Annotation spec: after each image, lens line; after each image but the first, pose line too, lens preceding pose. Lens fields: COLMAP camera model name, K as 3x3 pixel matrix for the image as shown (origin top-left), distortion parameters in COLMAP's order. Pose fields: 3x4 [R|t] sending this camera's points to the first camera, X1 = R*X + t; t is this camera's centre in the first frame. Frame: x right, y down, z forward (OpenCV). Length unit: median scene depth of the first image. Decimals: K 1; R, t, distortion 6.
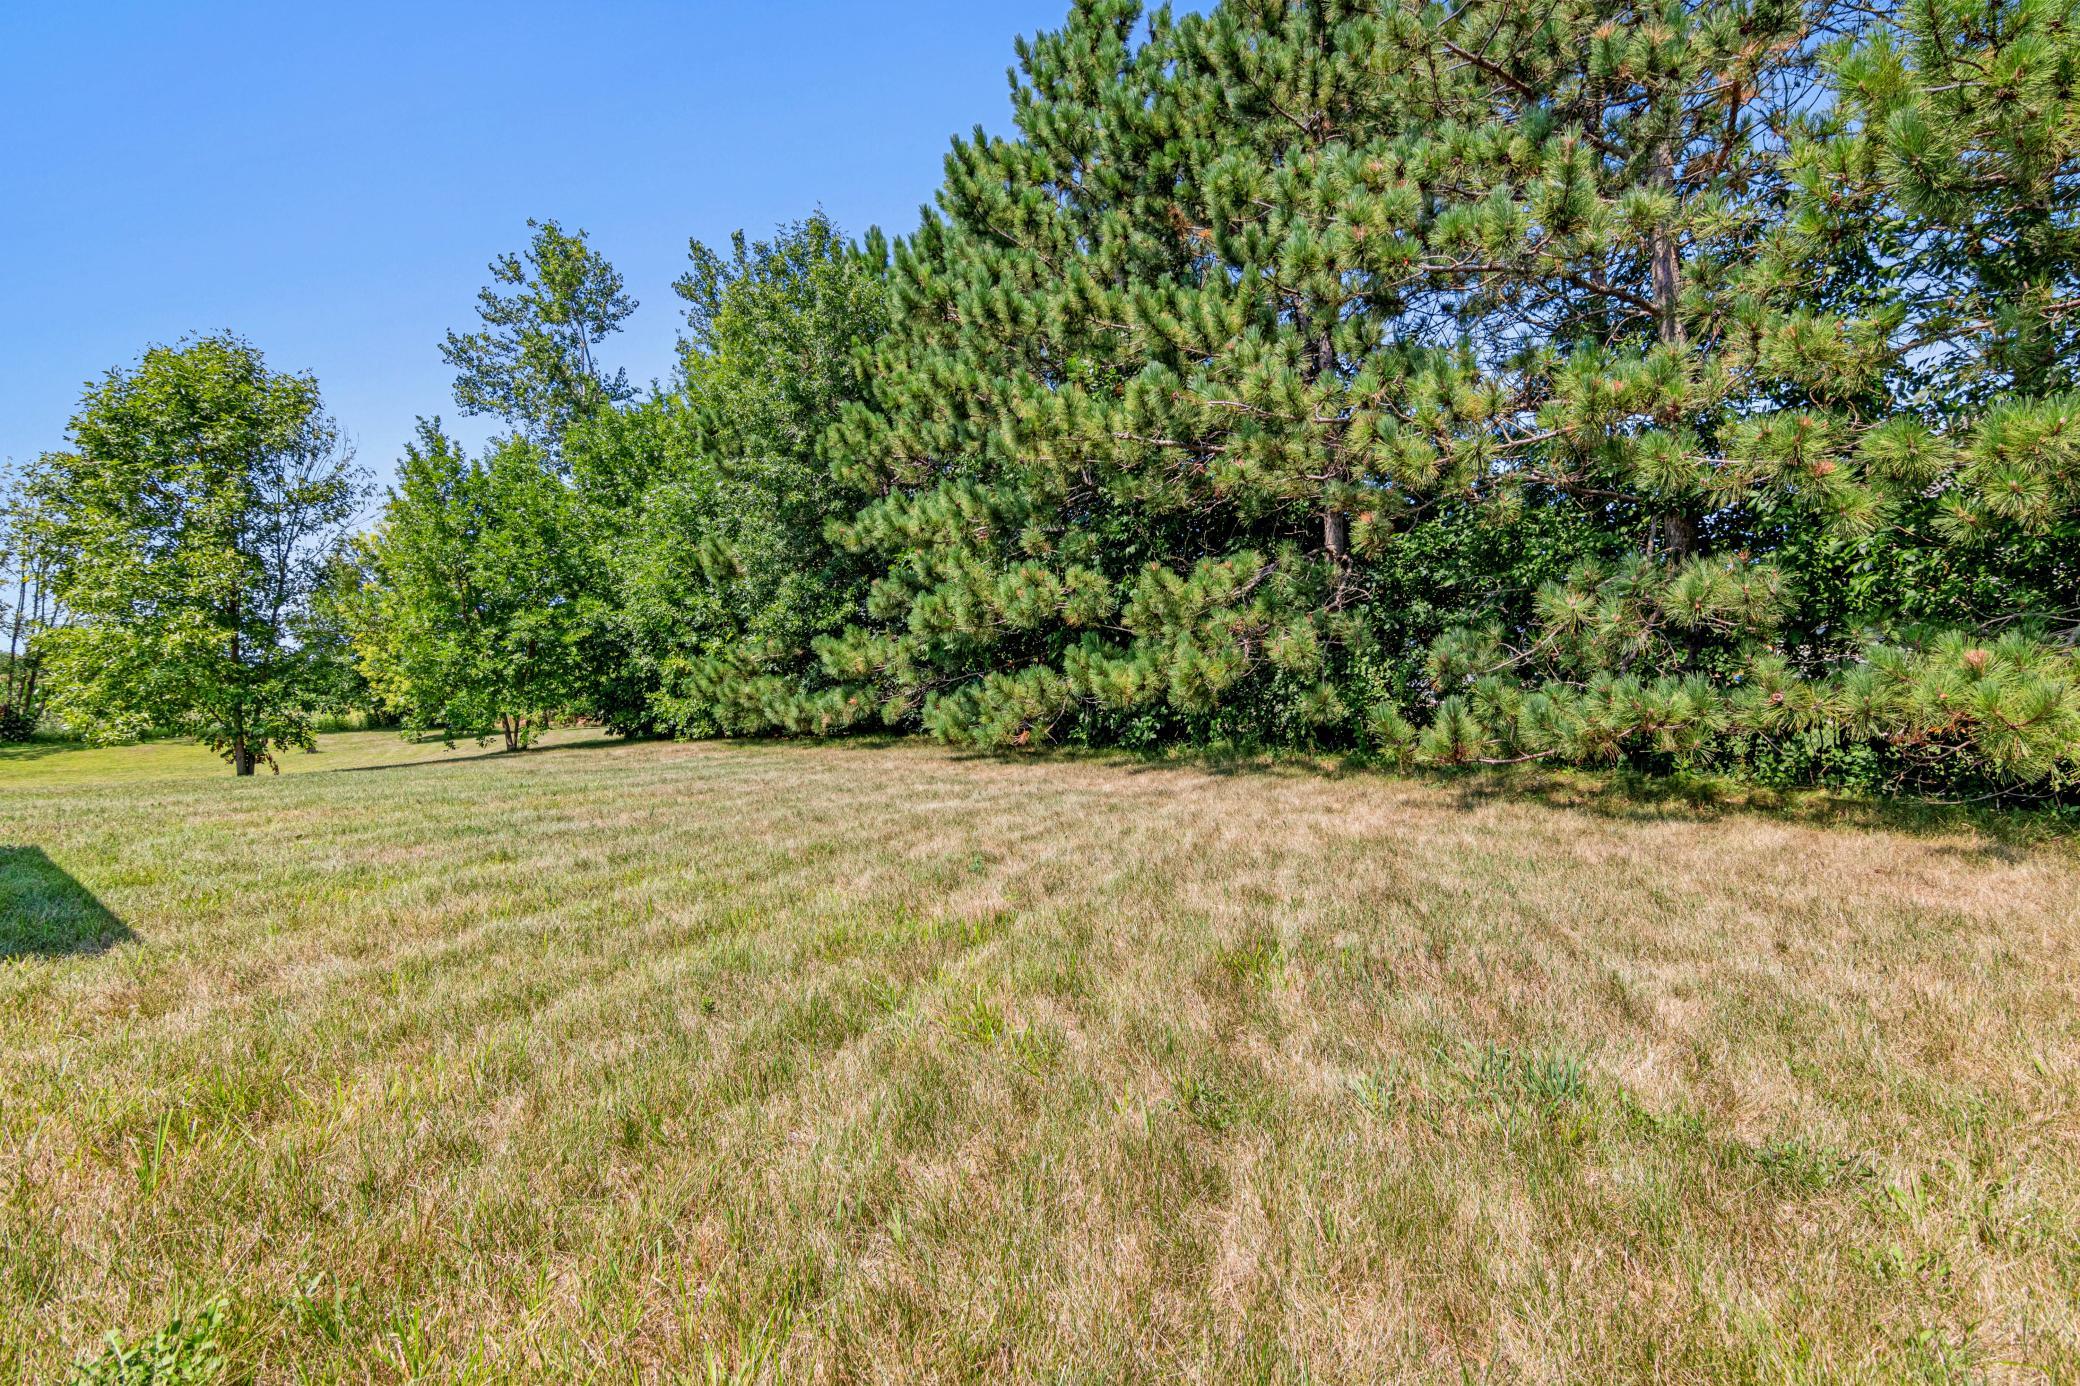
lens RADIAL K [[1052.9, 0, 1039.9], [0, 1052.9, 695.8], [0, 0, 1]] dist [-0.005744, -0.000546]
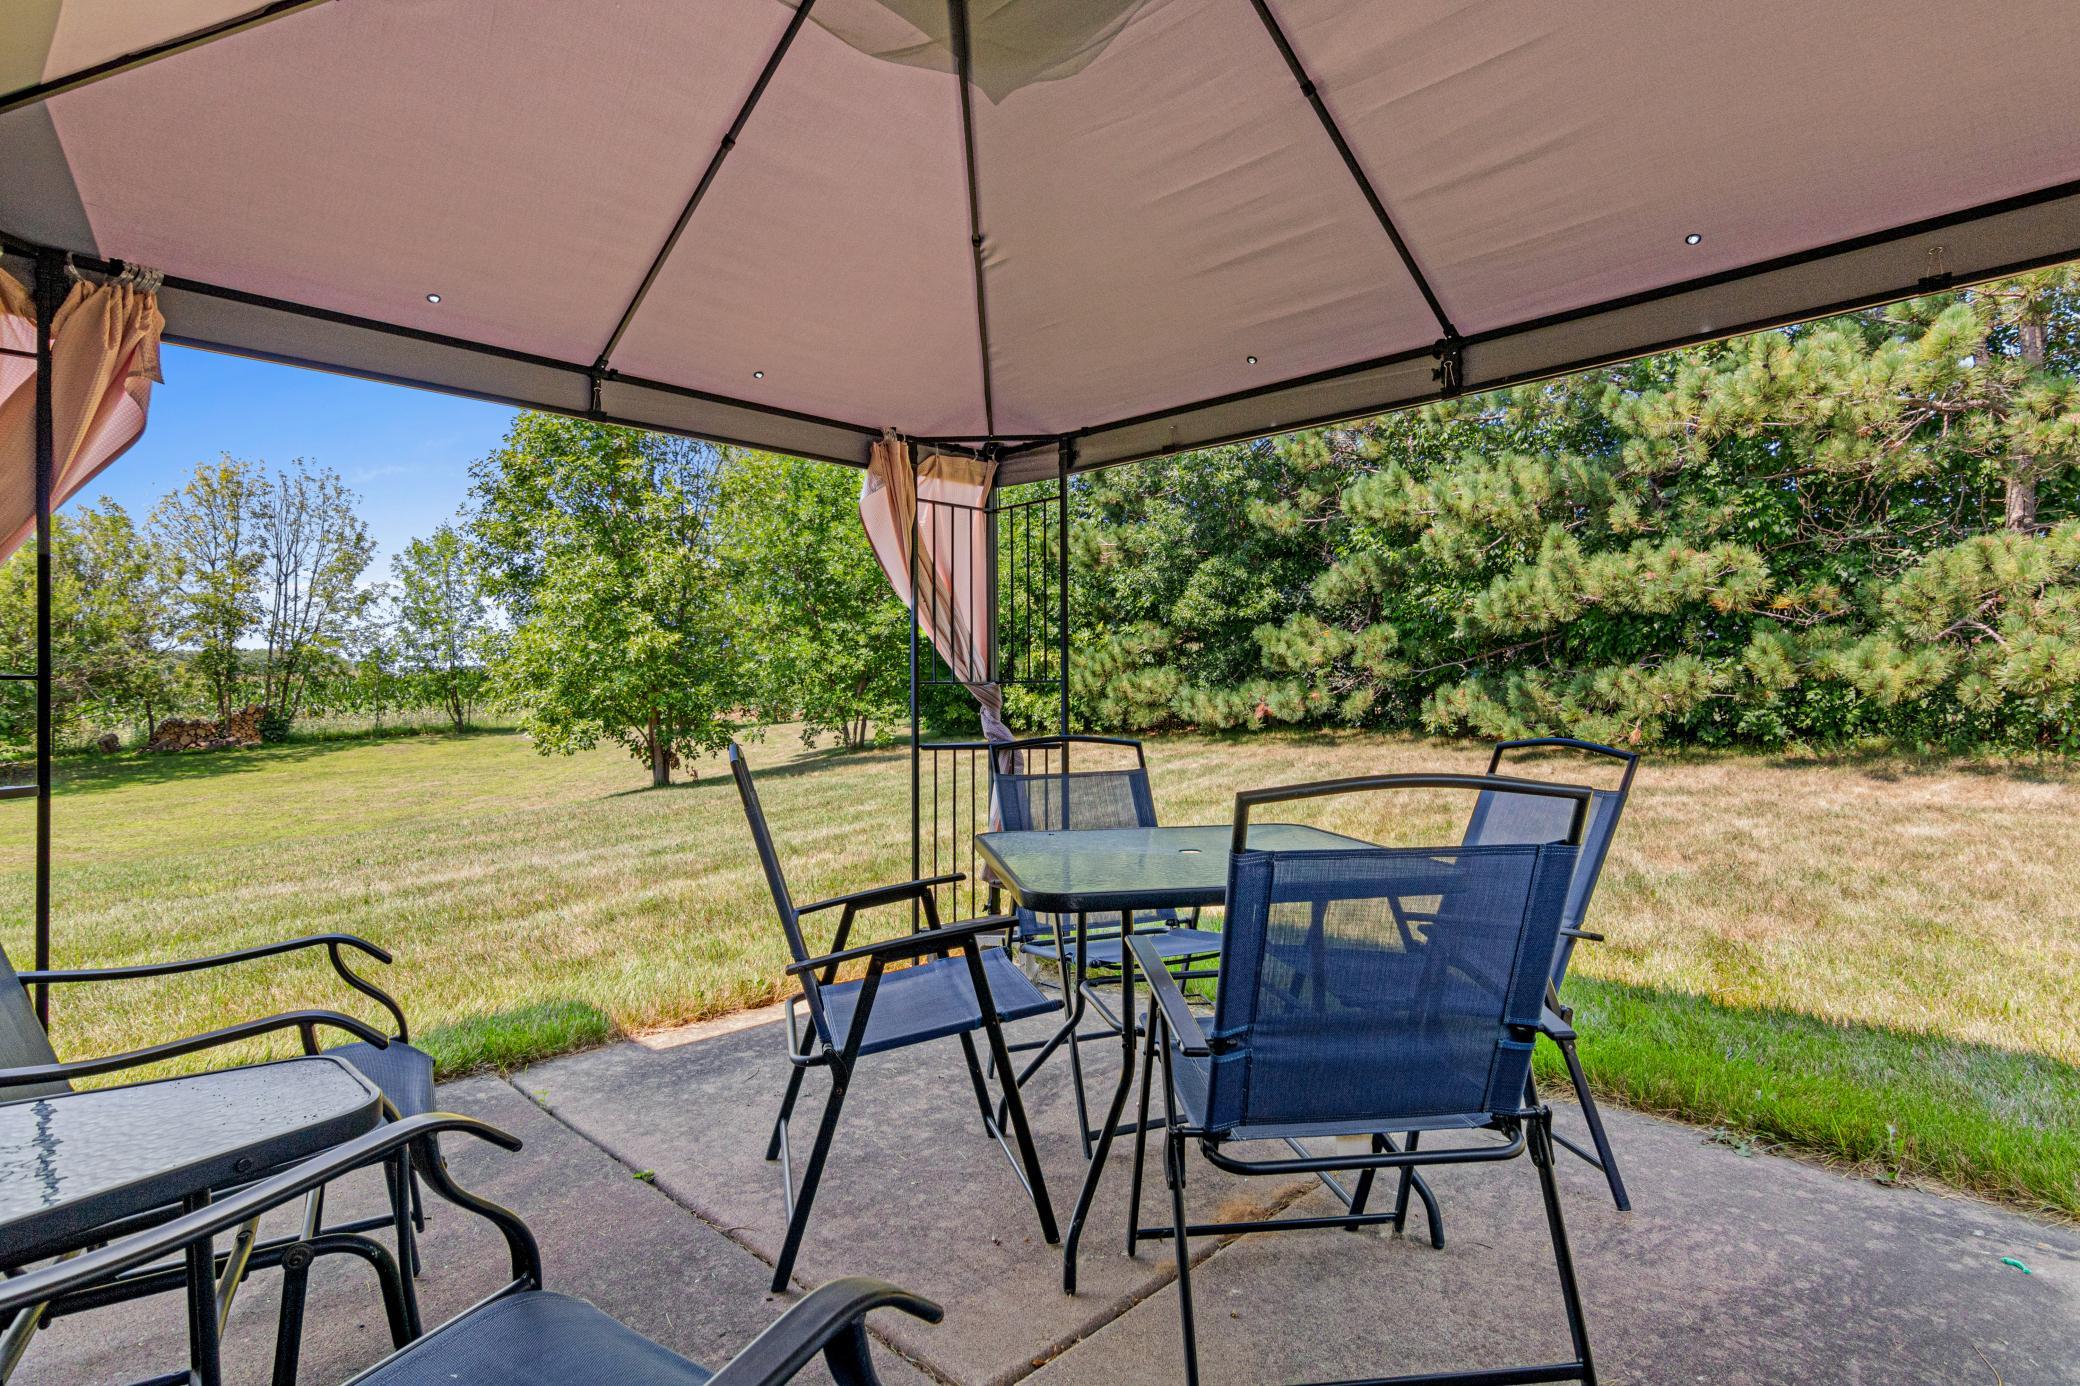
lens RADIAL K [[1052.9, 0, 1044.9], [0, 1052.9, 688.5], [0, 0, 1]] dist [-0.005744, -0.000546]
pose [[0.998380, -0.016256, -0.054526, -0.341771], [0.016851, 0.999803, 0.010472, -0.013669], [0.054345, -0.011374, 0.998457, 0.054061]]
